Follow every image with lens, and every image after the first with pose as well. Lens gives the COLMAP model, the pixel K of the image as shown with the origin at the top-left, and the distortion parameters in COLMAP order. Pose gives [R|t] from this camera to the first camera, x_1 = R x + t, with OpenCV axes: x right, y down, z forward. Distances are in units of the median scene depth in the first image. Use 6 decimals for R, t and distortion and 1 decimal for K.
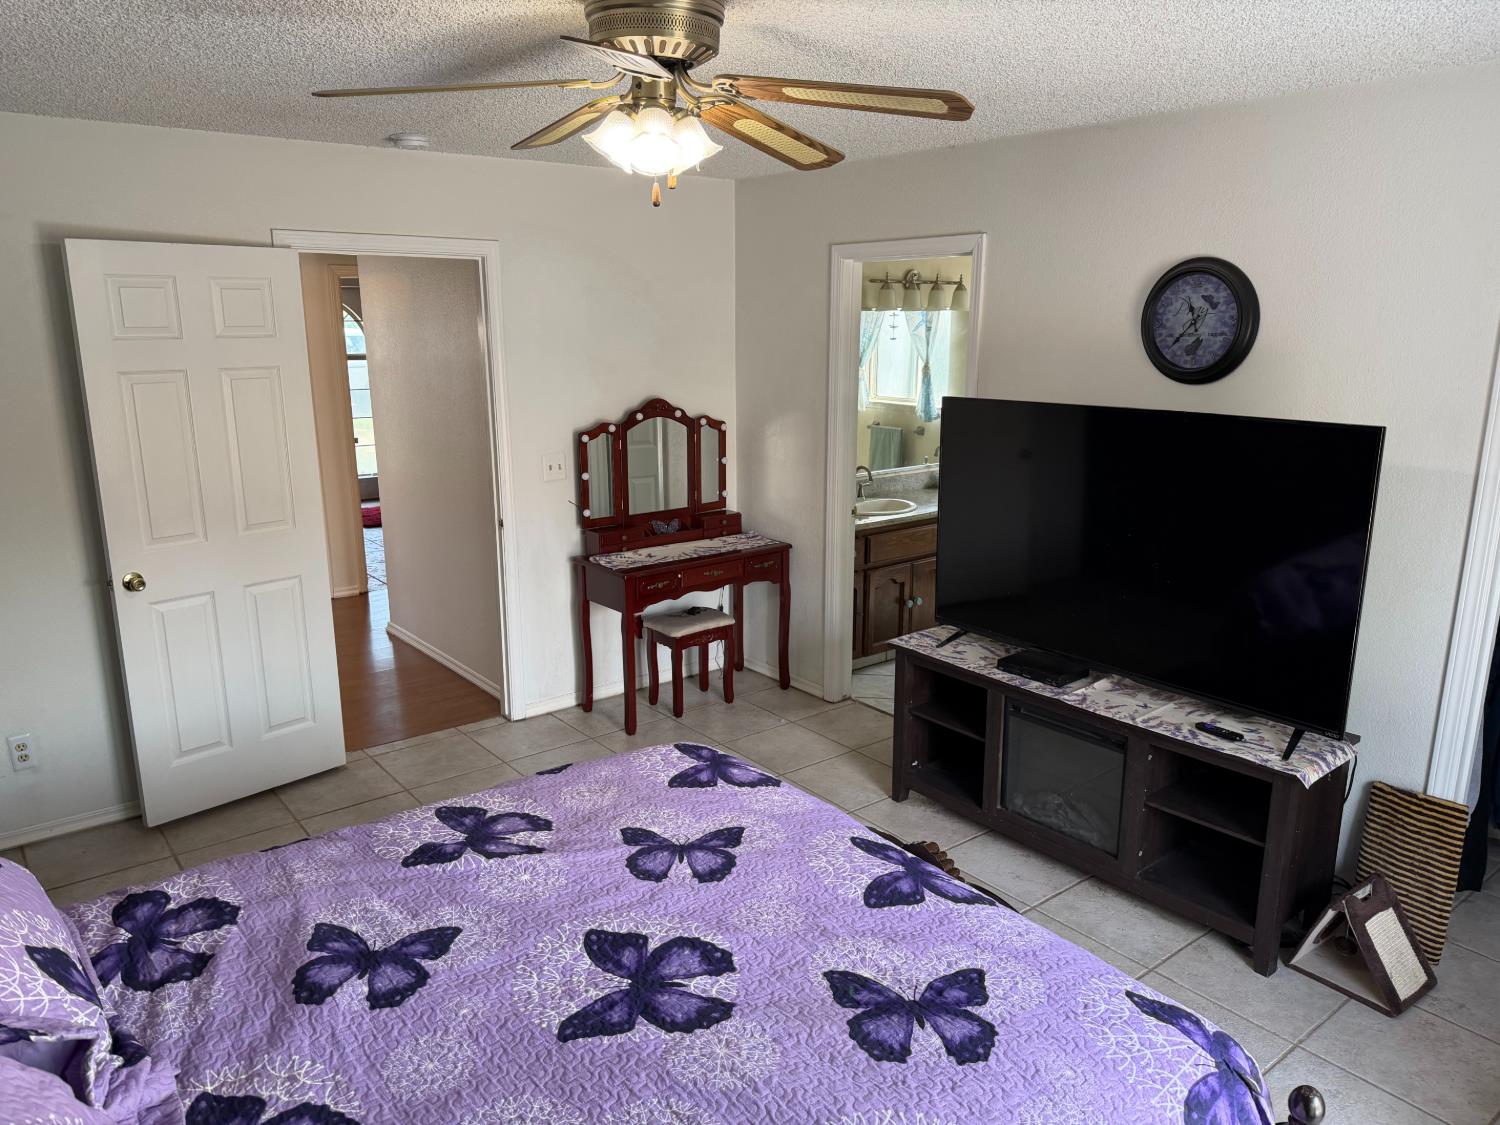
lens RADIAL K [[1029.2, 0, 746.9], [0, 1029.2, 569.7], [0, 0, 1]] dist [0.165589, -0.305613]
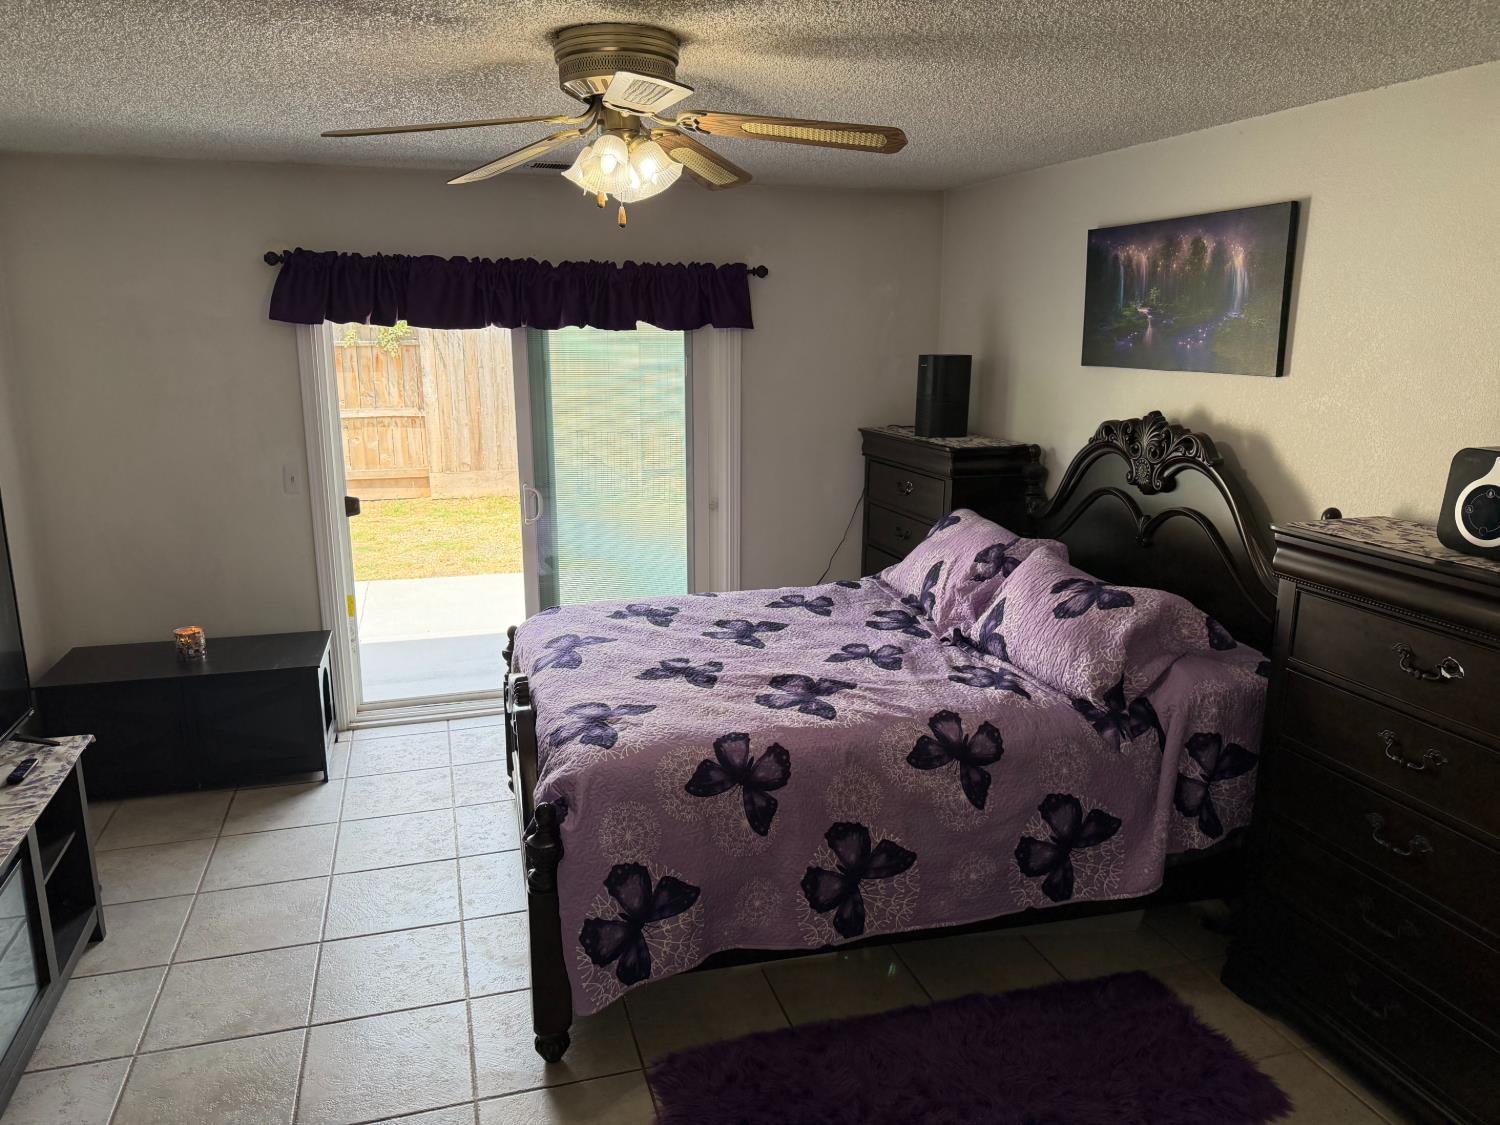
lens RADIAL K [[1029.2, 0, 746.9], [0, 1029.2, 569.7], [0, 0, 1]] dist [0.165589, -0.305613]
pose [[-0.931205, -0.083250, 0.354861, -0.375443], [0.081437, 0.901437, 0.425180, -0.282741], [-0.355281, 0.424829, -0.832644, 1.202497]]
